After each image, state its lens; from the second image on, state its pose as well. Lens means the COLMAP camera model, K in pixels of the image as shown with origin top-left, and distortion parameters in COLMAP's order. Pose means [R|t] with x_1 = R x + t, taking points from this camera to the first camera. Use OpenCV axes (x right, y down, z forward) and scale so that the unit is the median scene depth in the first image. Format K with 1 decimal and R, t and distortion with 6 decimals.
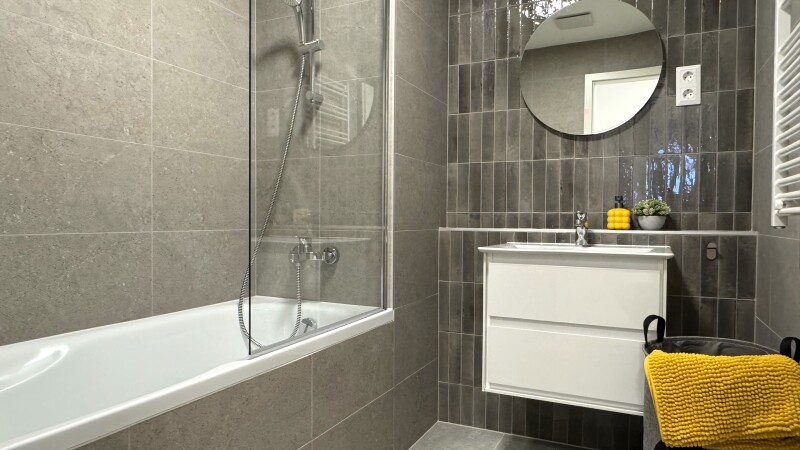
lens RADIAL K [[520.3, 0, 400.0], [0, 520.3, 225.0], [0, 0, 1]] dist [0.004529, 0.002497]
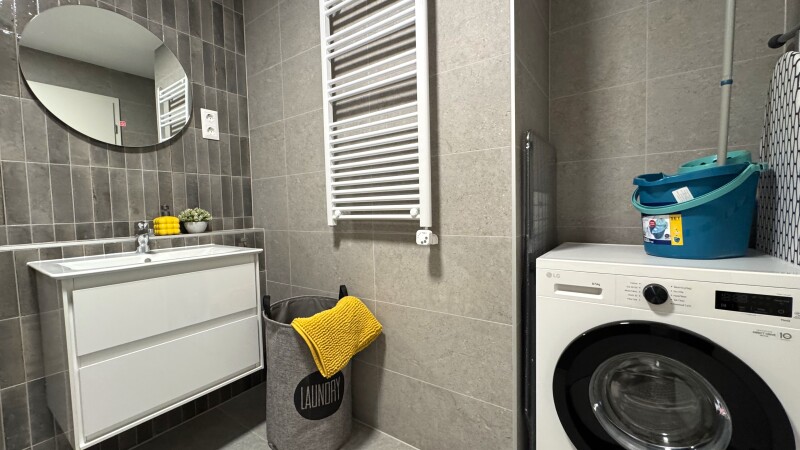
lens RADIAL K [[320.0, 0, 400.0], [0, 320.0, 225.0], [0, 0, 1]] dist [-0.001968, -0.000201]
pose [[0.173848, -0.058631, 0.983025, -0.194585], [0.036532, 0.997923, 0.053059, -0.032330], [-0.984095, 0.026688, 0.175629, 0.372288]]
